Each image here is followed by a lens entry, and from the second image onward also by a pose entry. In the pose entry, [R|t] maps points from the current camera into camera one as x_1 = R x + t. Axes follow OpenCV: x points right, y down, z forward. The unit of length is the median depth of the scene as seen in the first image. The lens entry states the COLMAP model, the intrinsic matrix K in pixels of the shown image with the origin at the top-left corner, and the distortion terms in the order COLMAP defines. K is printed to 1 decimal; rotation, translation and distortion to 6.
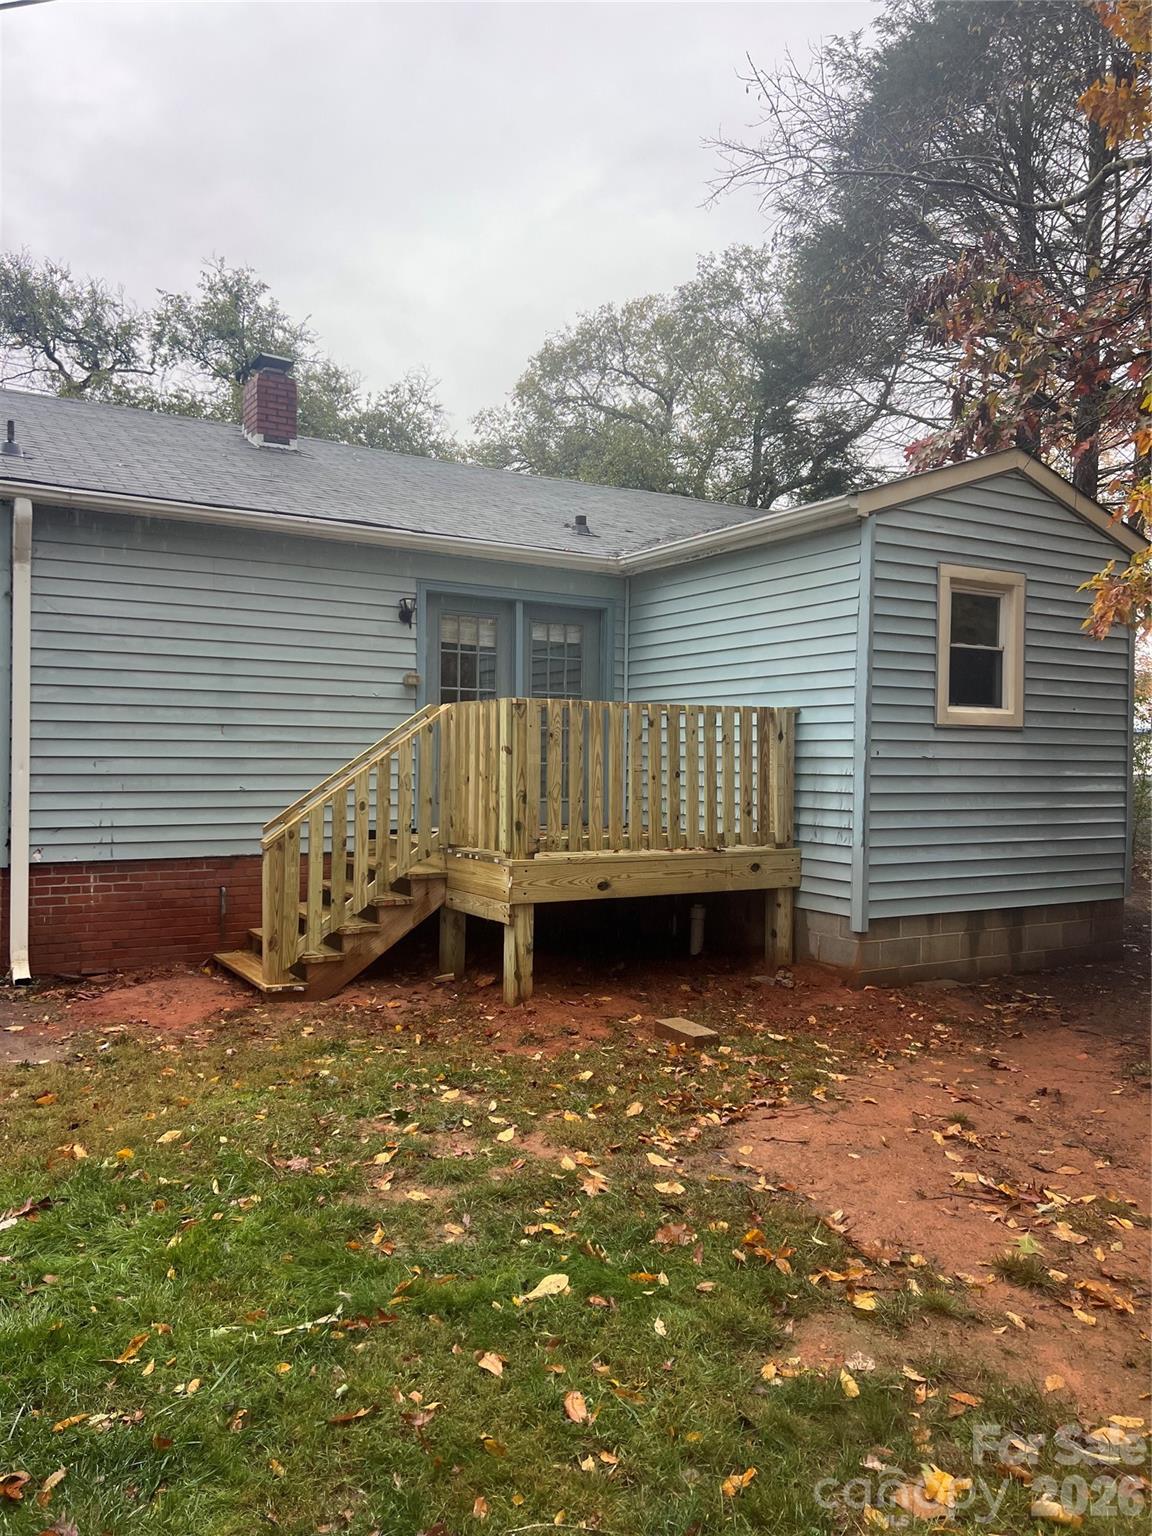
lens RADIAL K [[1144.8, 0, 573.7], [0, 1144.8, 757.8], [0, 0, 1]] dist [0.064002, -0.065945]
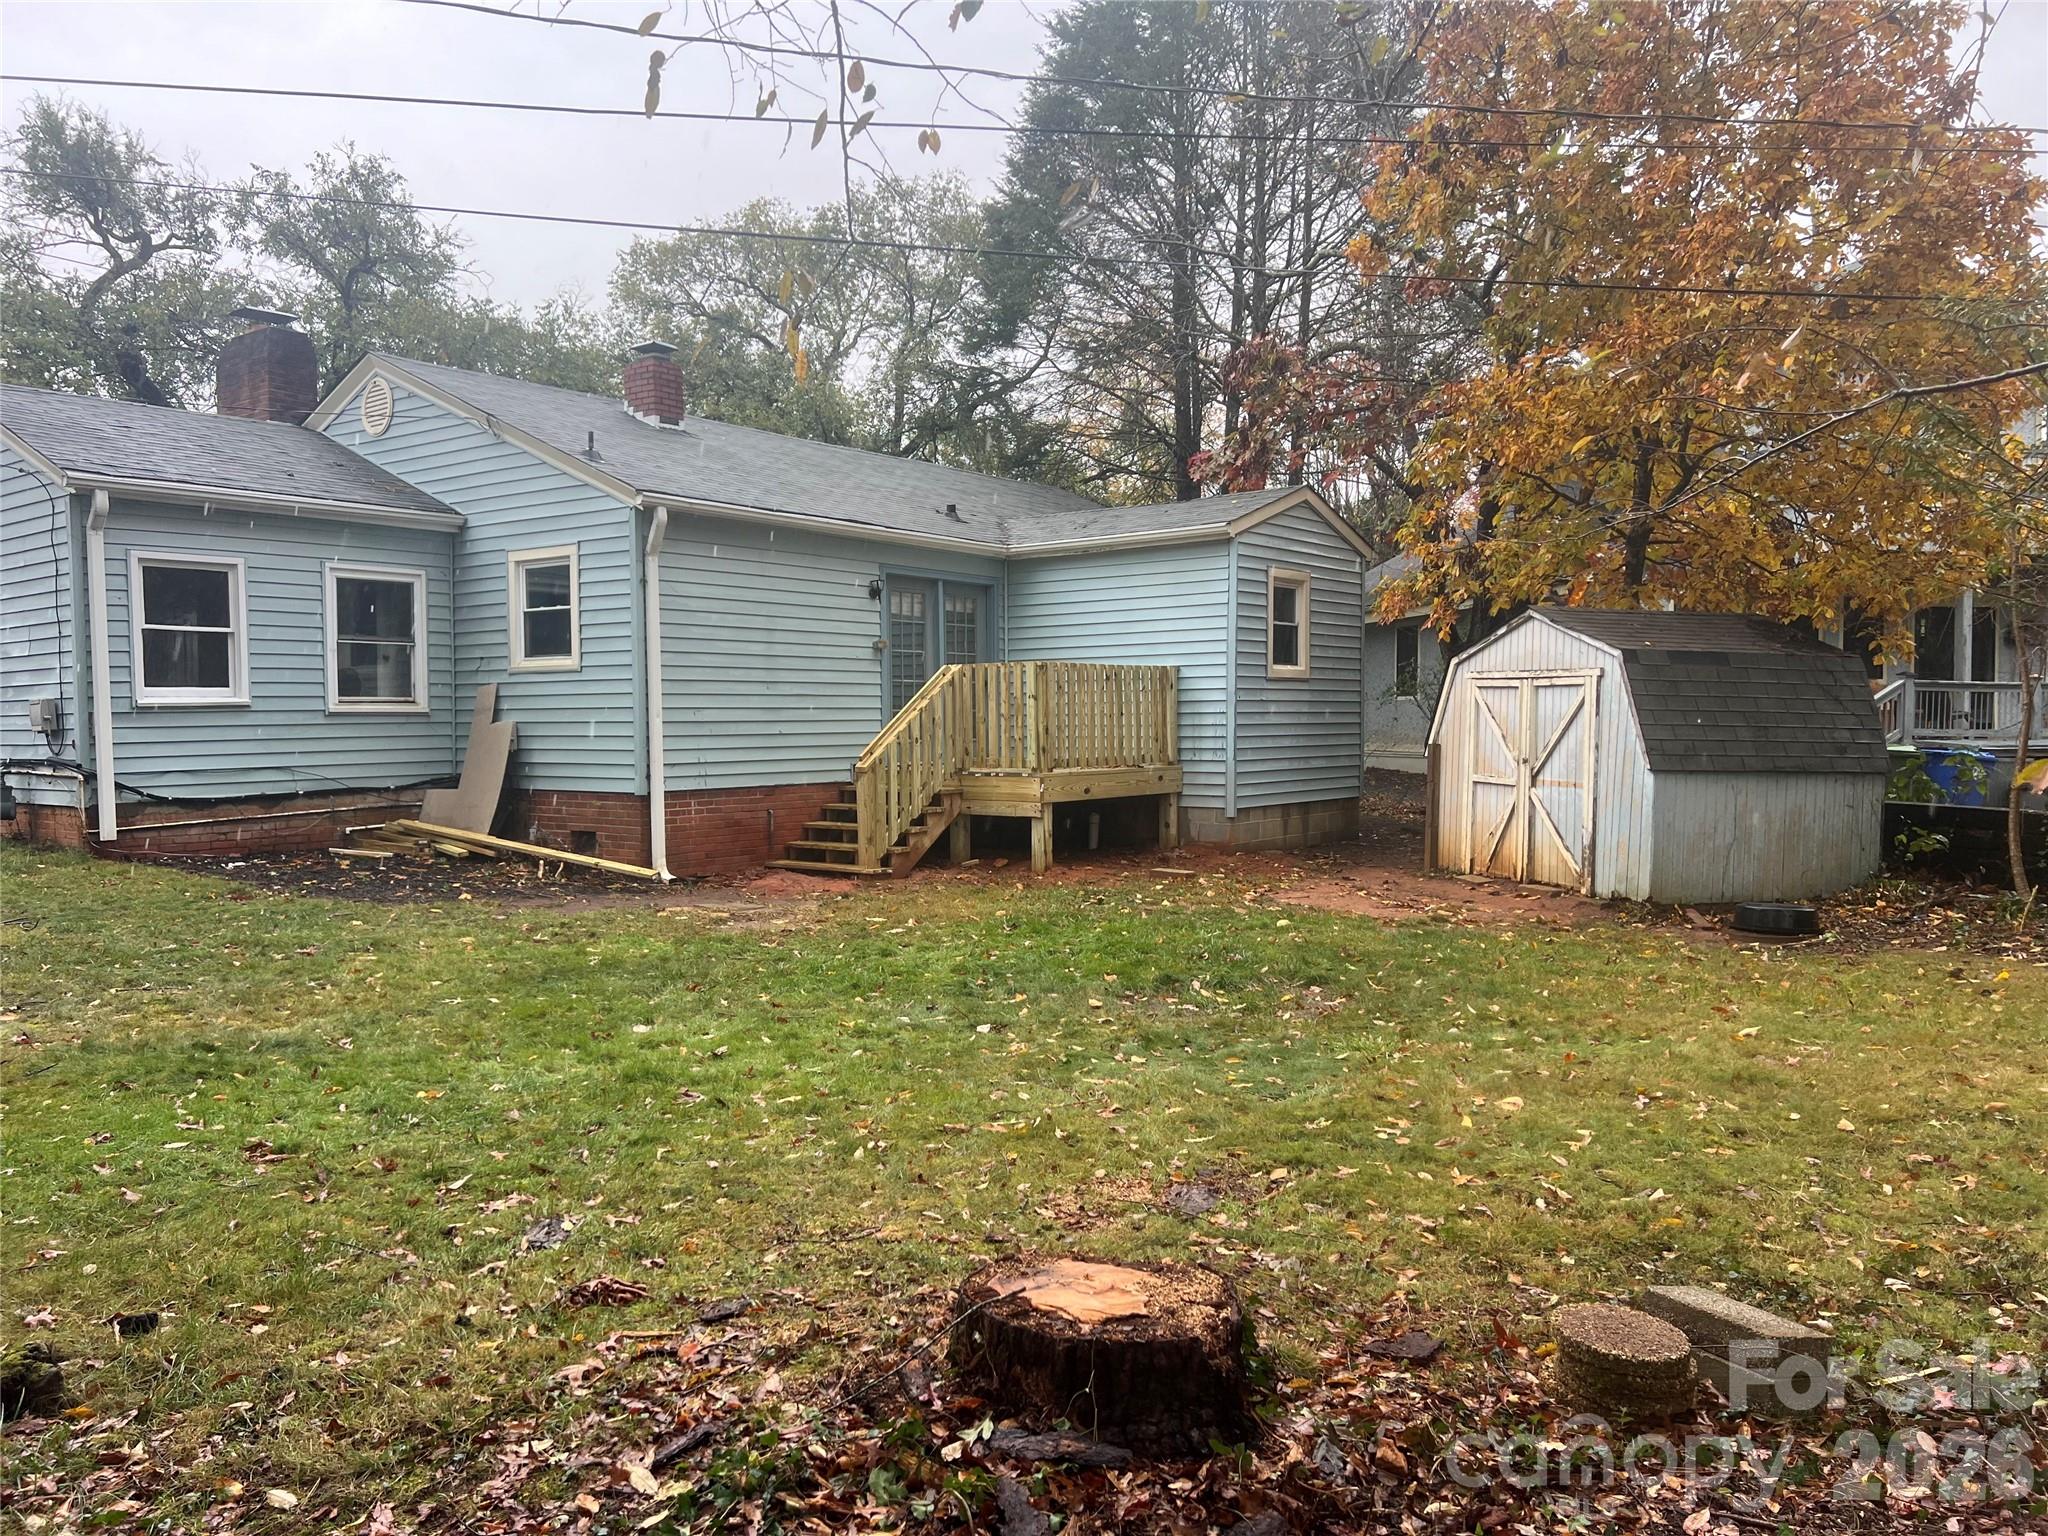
lens RADIAL K [[1526.3, 0, 1024.5], [0, 1526.3, 779.5], [0, 0, 1]] dist [0.064002, -0.065945]
pose [[0.926502, -0.033241, 0.374819, -0.702044], [0.017605, 0.998829, 0.045064, 0.008022], [-0.375879, -0.035153, 0.926002, -0.689307]]
